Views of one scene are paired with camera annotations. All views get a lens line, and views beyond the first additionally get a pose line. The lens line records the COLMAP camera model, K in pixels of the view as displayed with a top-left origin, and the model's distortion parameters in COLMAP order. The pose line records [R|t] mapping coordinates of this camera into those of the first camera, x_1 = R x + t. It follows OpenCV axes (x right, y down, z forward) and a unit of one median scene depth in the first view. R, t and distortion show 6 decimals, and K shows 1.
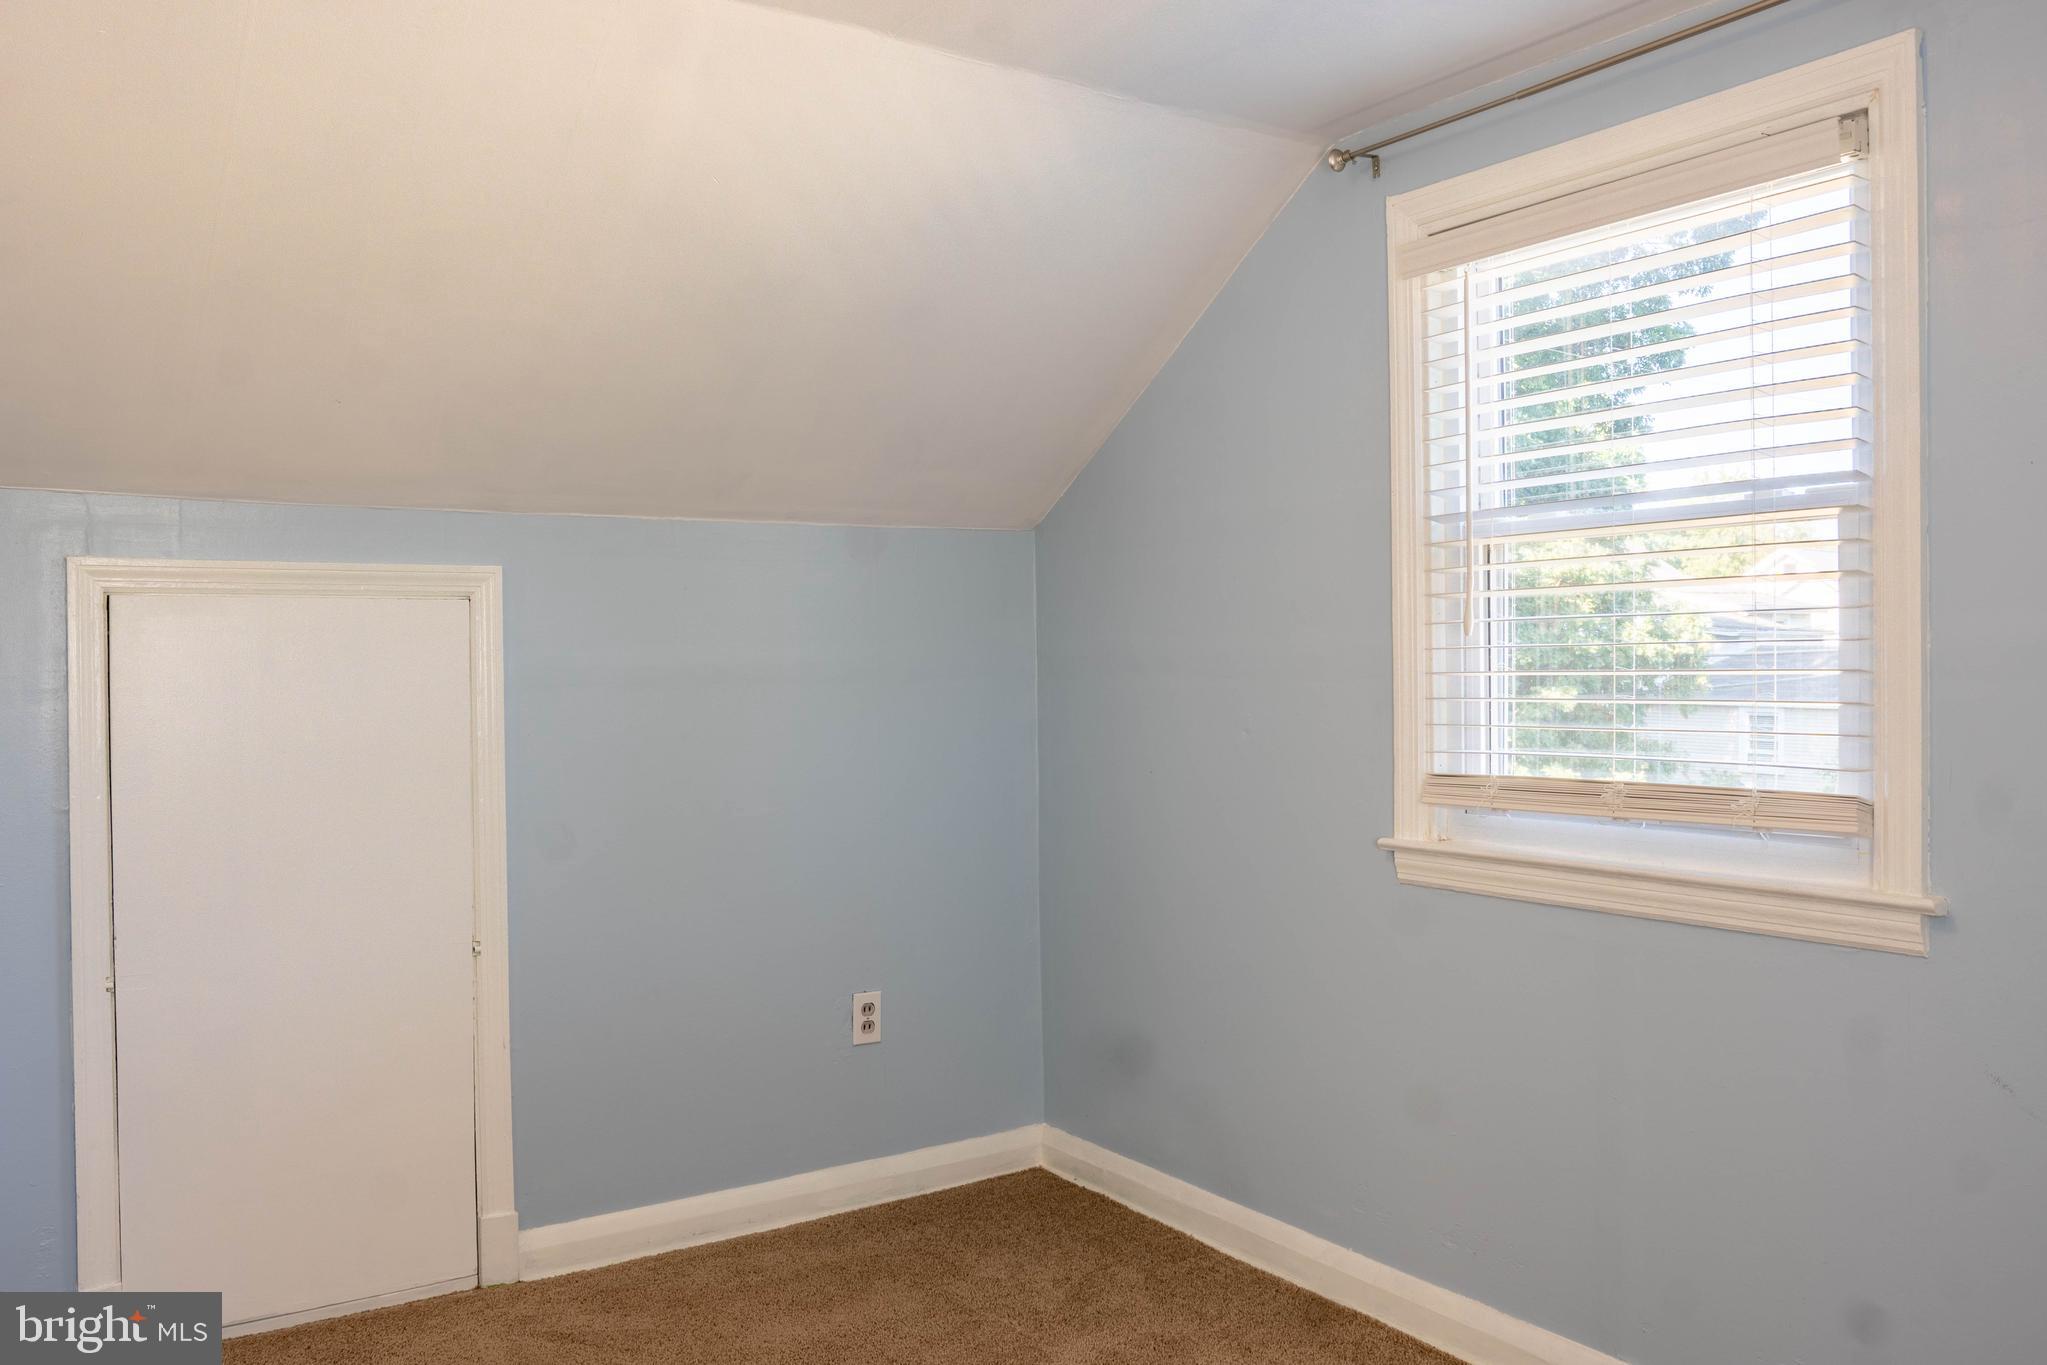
lens RADIAL K [[1582.3, 0, 1014.3], [0, 1582.3, 677.6], [0, 0, 1]] dist [-0.078822, 0.002505]
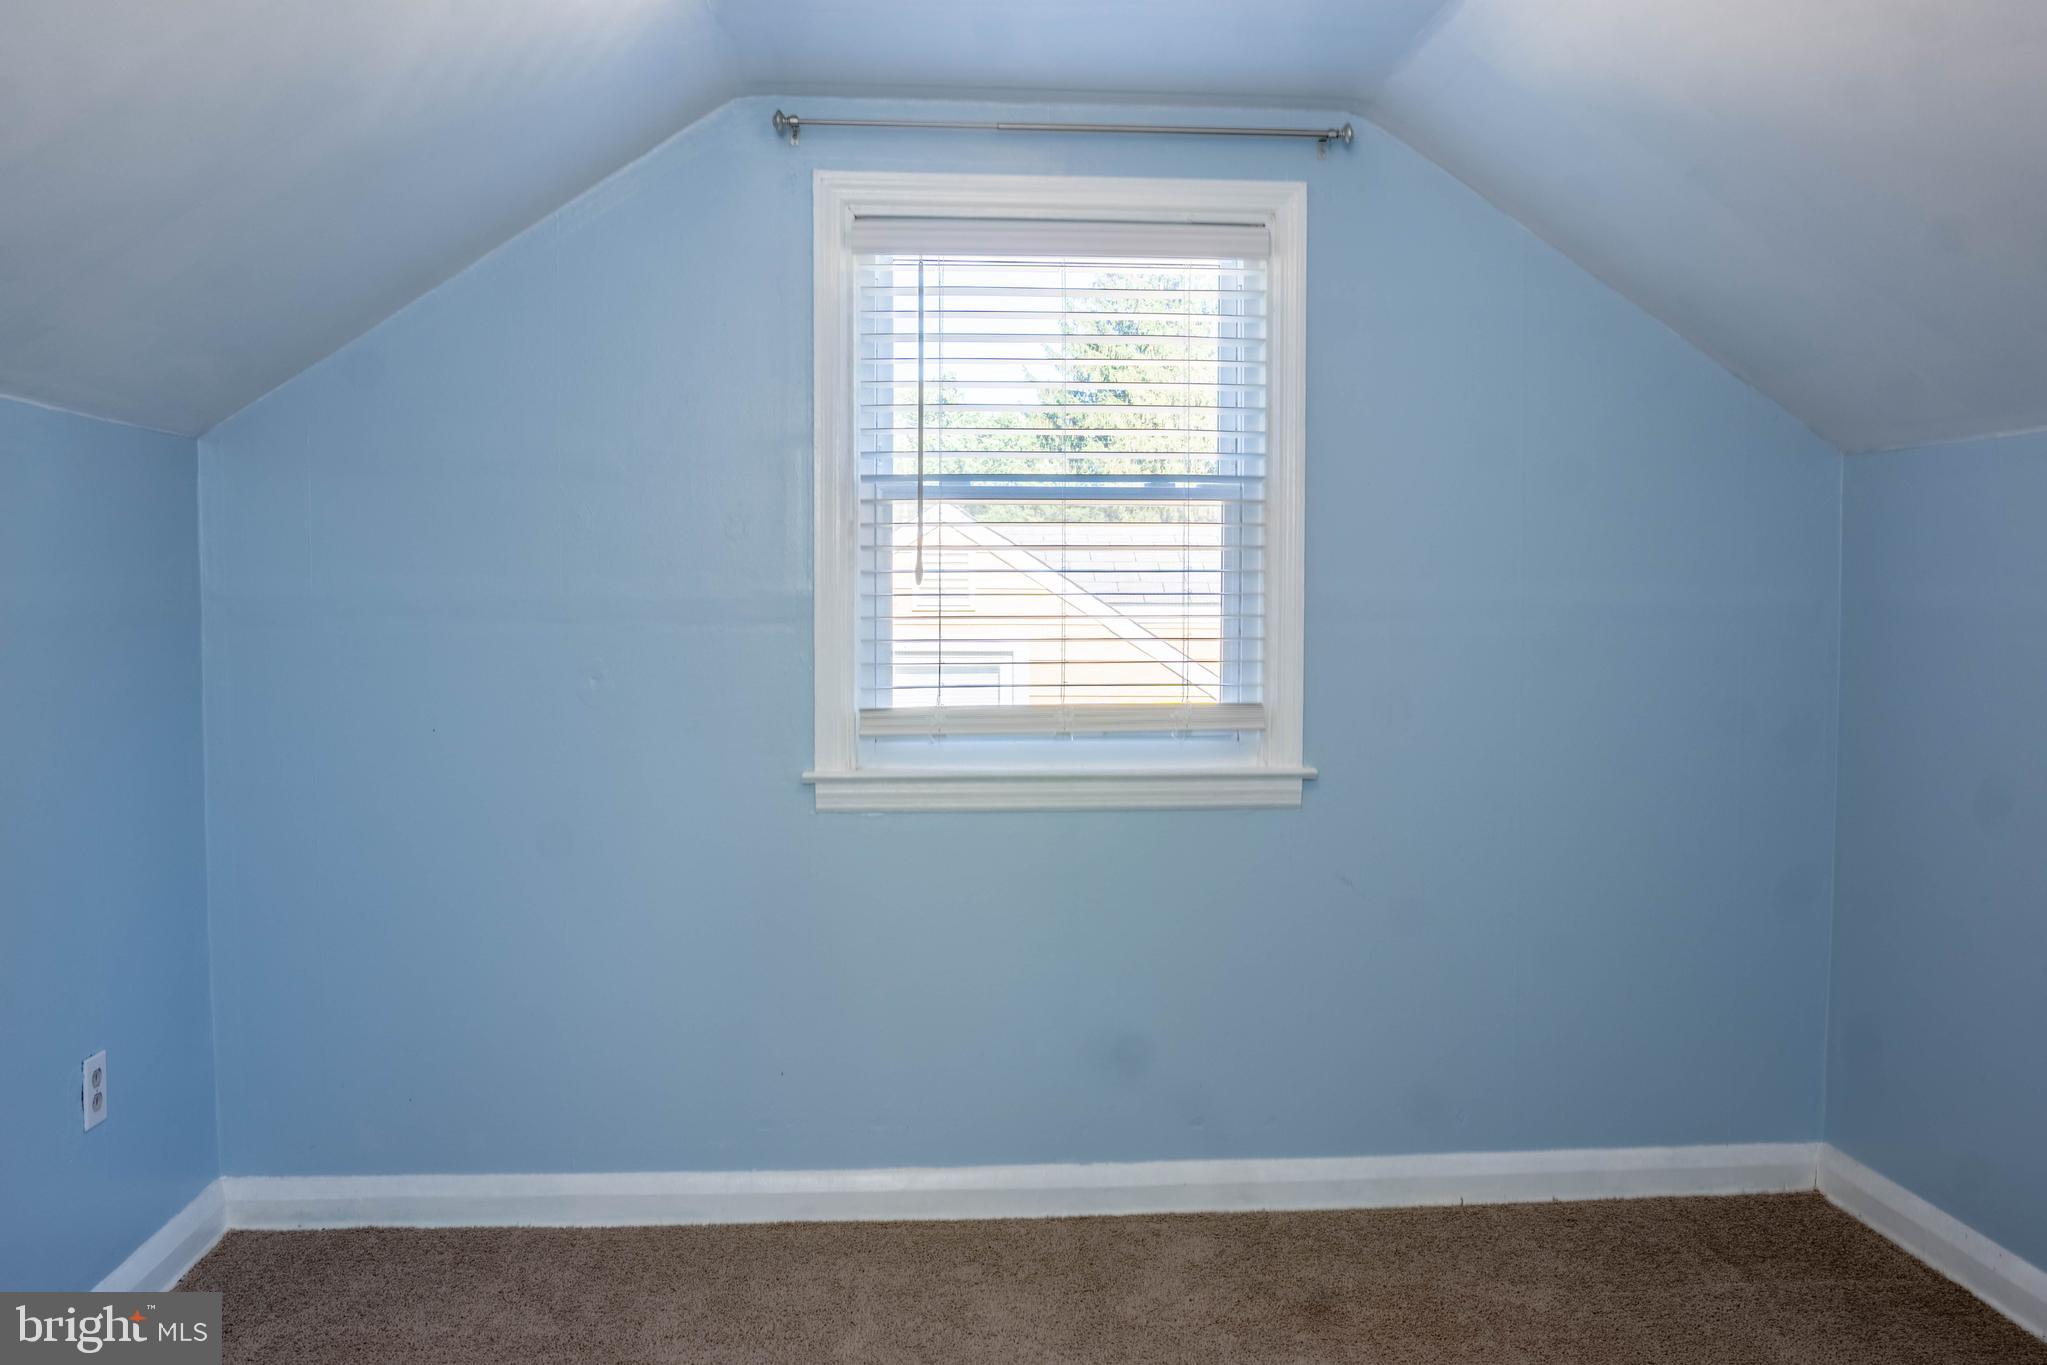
lens RADIAL K [[1582.3, 0, 1014.3], [0, 1582.3, 677.6], [0, 0, 1]] dist [-0.078822, 0.002505]
pose [[0.487005, -0.031397, 0.872835, -0.648658], [0.003605, 0.999417, 0.033939, 0.002076], [-0.873392, -0.013381, 0.486835, 0.366388]]
